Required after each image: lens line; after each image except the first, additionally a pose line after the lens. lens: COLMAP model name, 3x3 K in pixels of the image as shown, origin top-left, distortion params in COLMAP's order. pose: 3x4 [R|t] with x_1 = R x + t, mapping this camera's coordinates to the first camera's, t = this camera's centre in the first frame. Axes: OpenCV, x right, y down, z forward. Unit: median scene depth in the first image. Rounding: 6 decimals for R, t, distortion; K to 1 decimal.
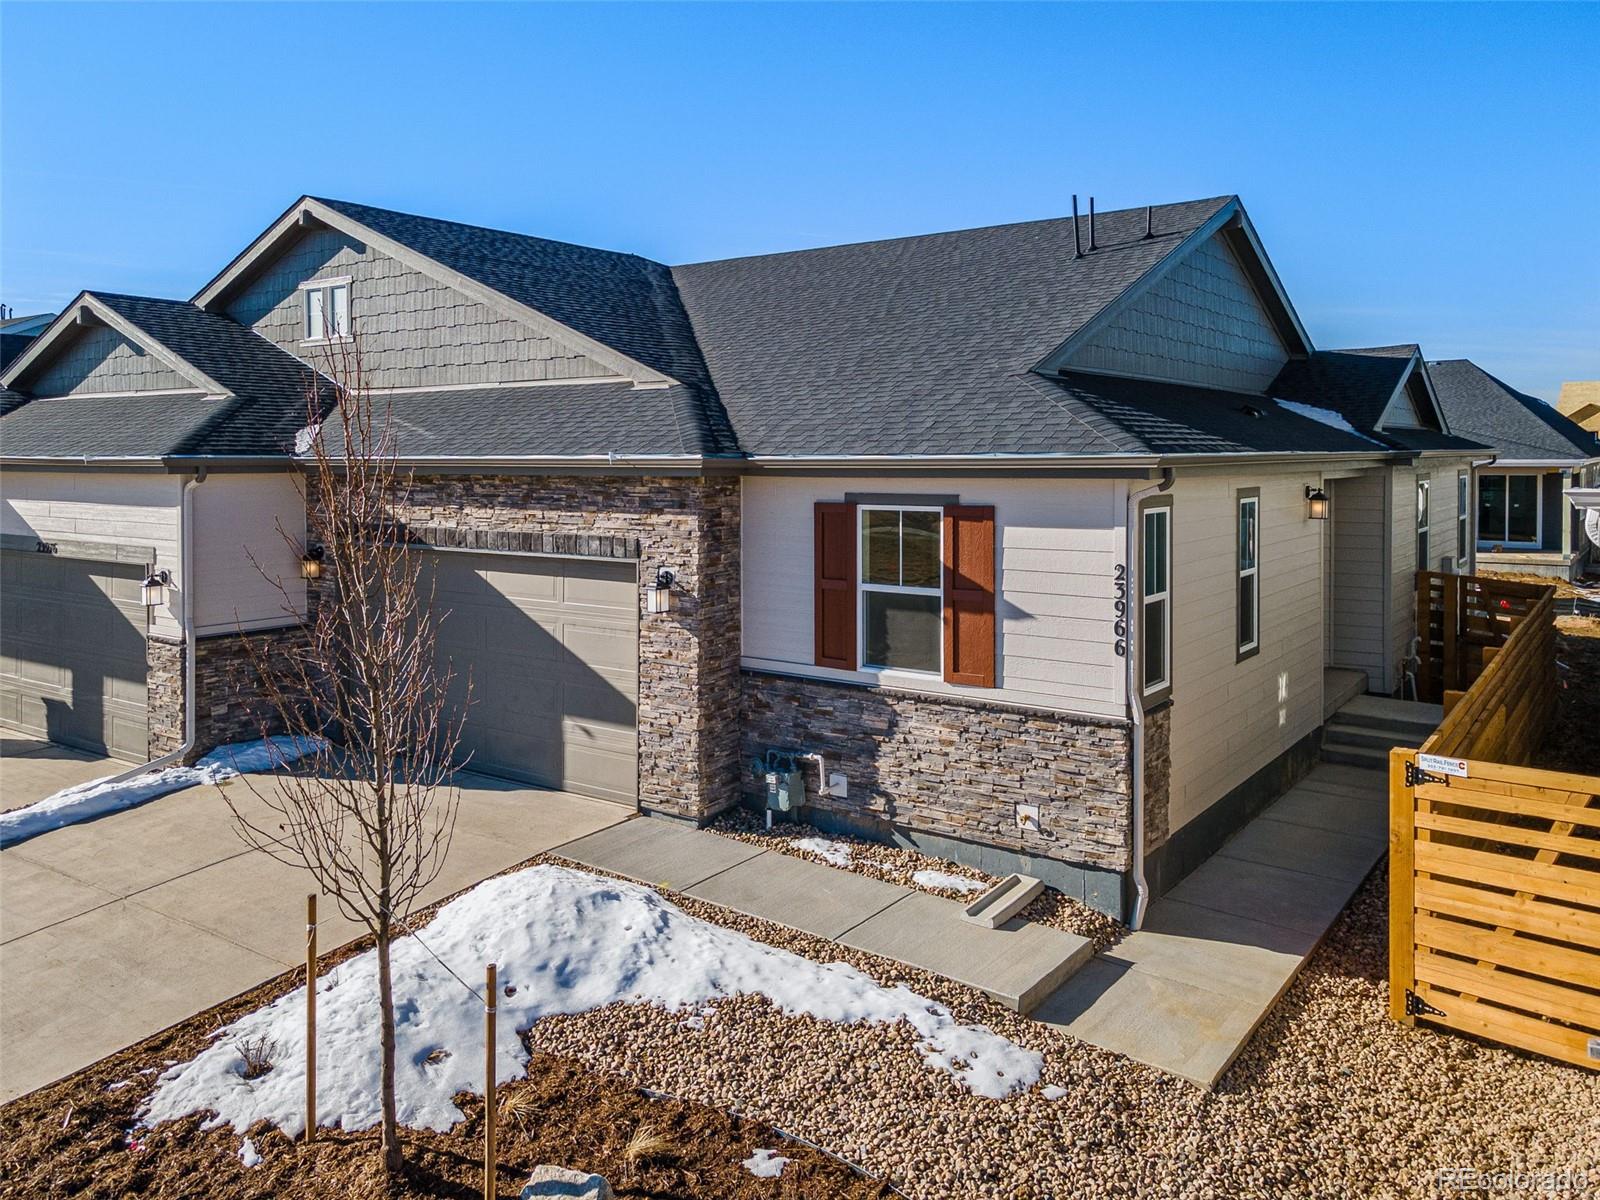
lens RADIAL K [[1229.2, 0, 805.4], [0, 1229.2, 488.6], [0, 0, 1]] dist [0.007784, 0.024556]
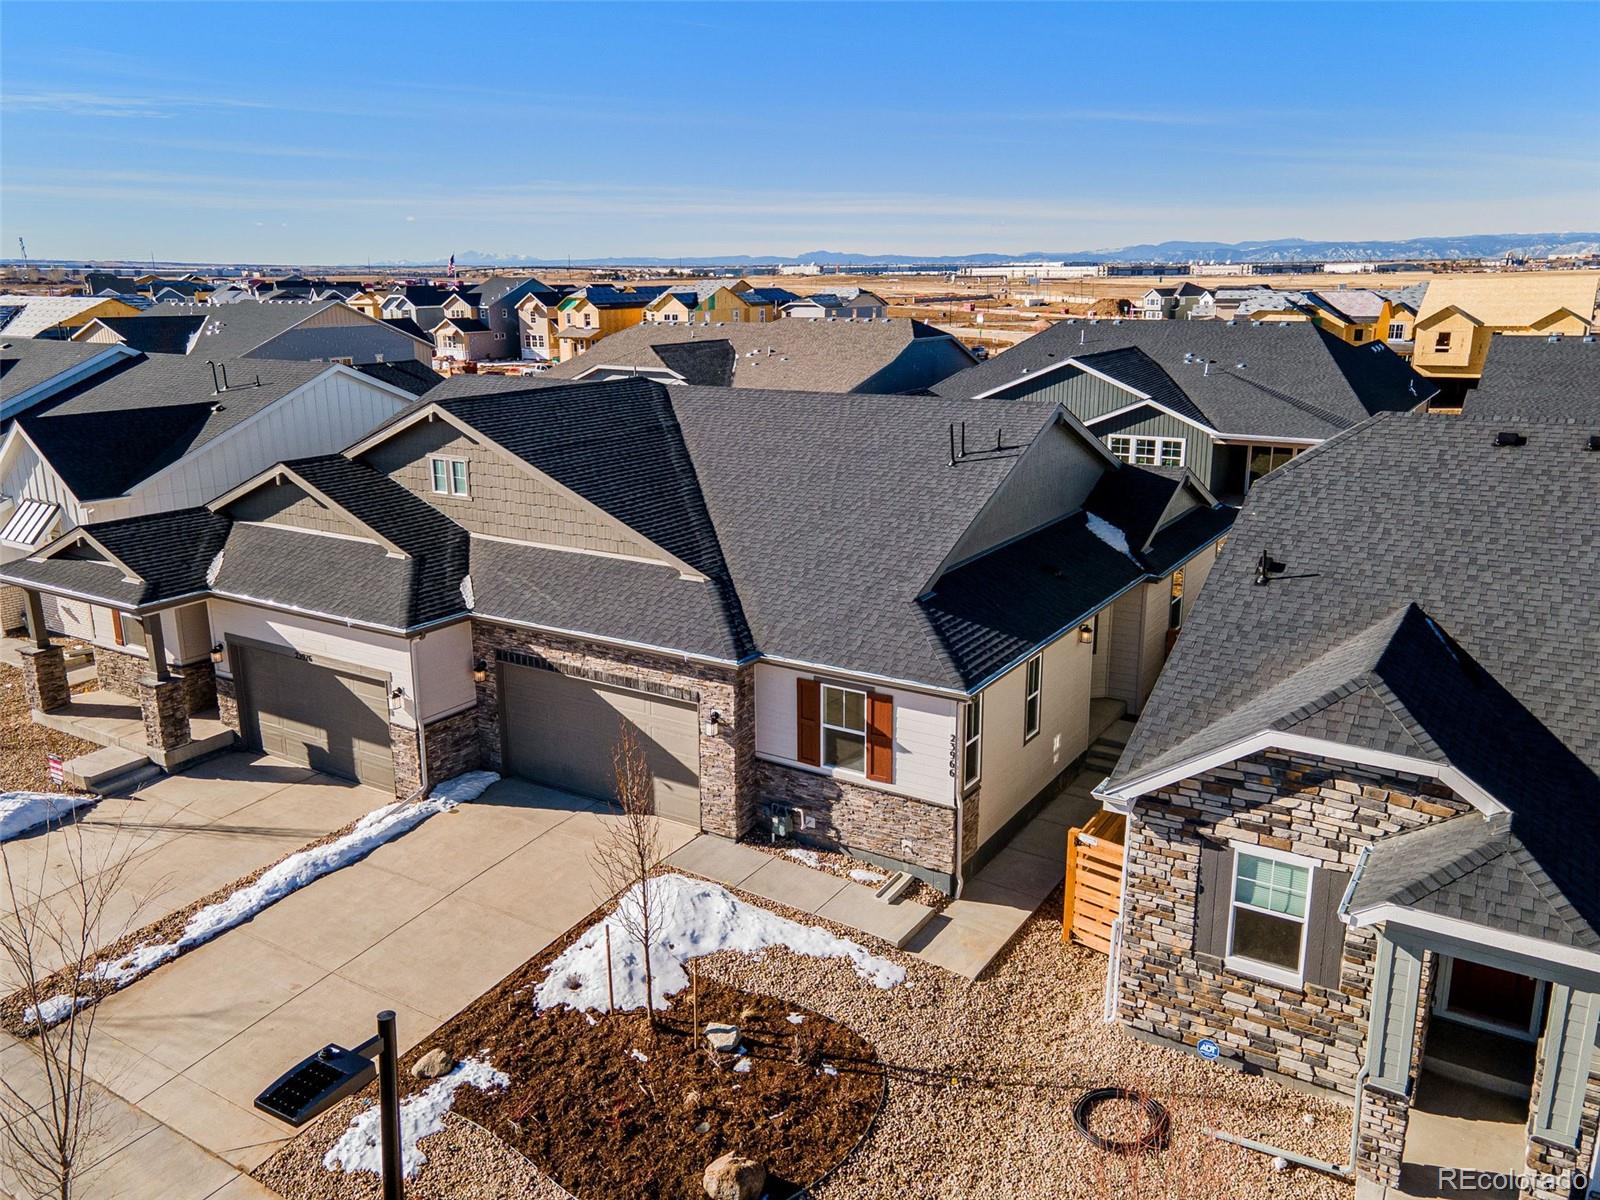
lens RADIAL K [[1229.2, 0, 800.4], [0, 1229.2, 600.4], [0, 0, 1]] dist [0.007784, 0.024556]
pose [[0.998209, -0.018591, 0.056856, -0.097018], [0.005213, 0.973899, 0.226921, -0.562369], [-0.059591, -0.226218, 0.972252, -0.826387]]
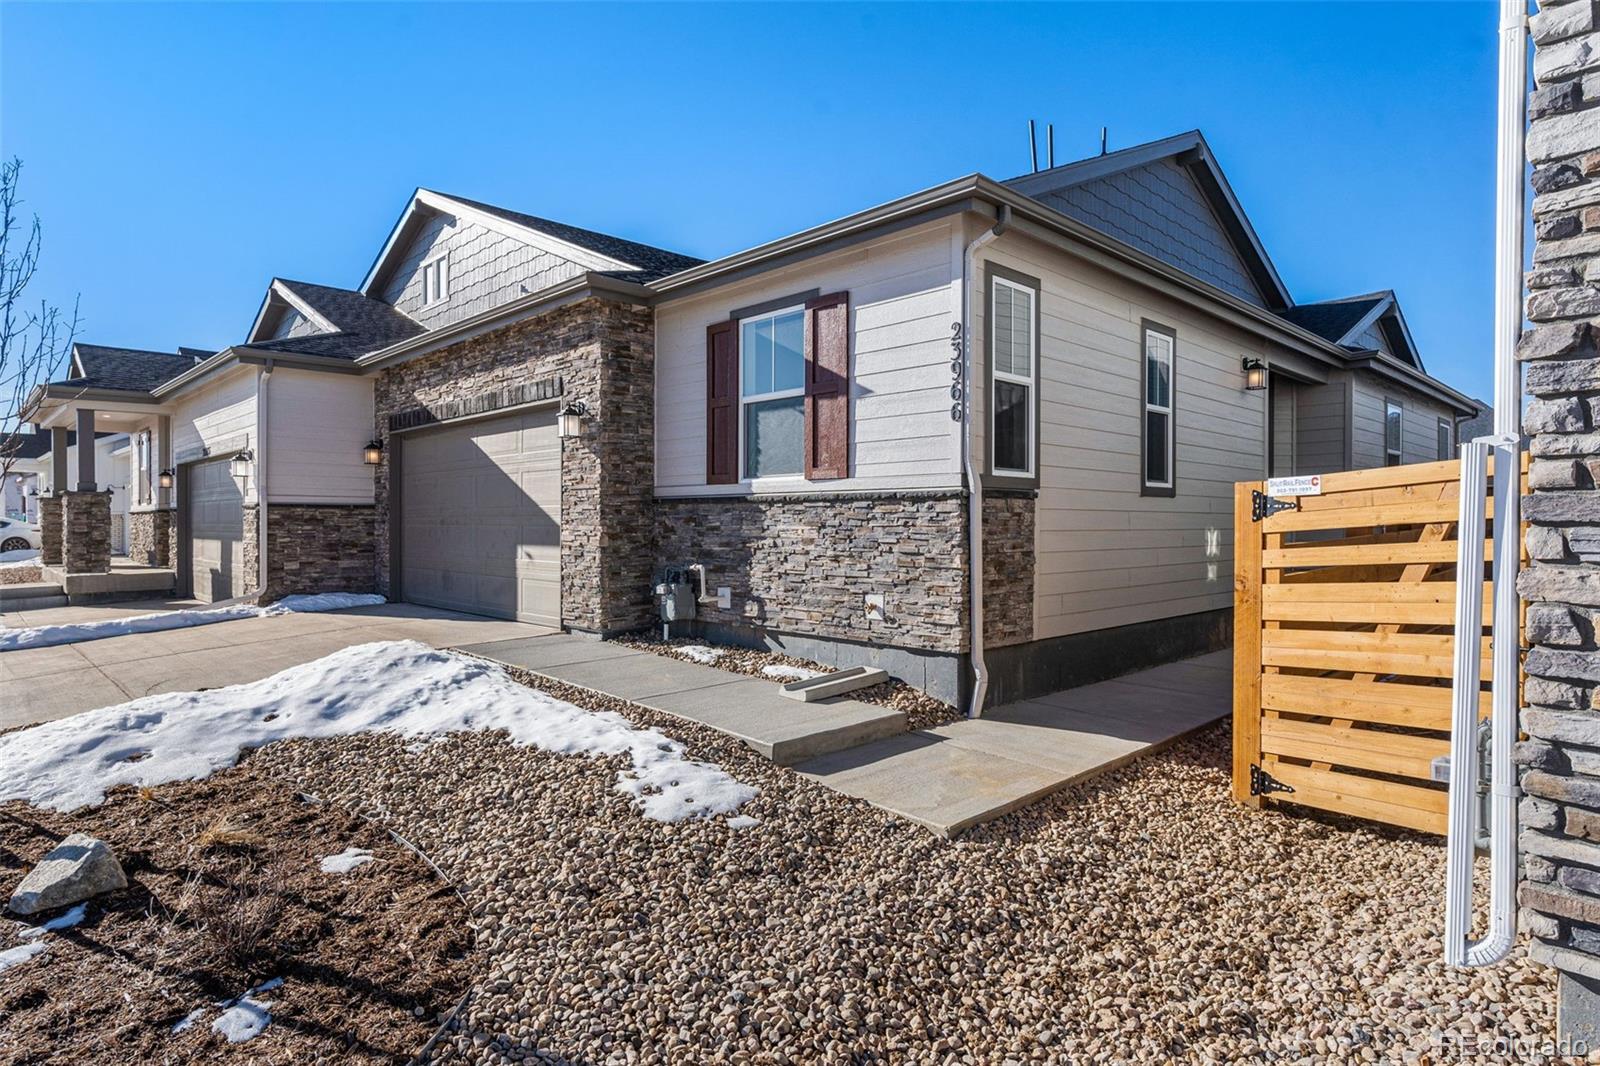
lens RADIAL K [[893.6, 0, 812.9], [0, 893.6, 537.8], [0, 0, 1]] dist [-0.012239, 0.001879]
pose [[0.986528, 0.005283, -0.163505, 0.238775], [-0.007118, 0.999918, -0.010634, 0.213380], [0.163435, 0.011655, 0.986485, 0.293201]]
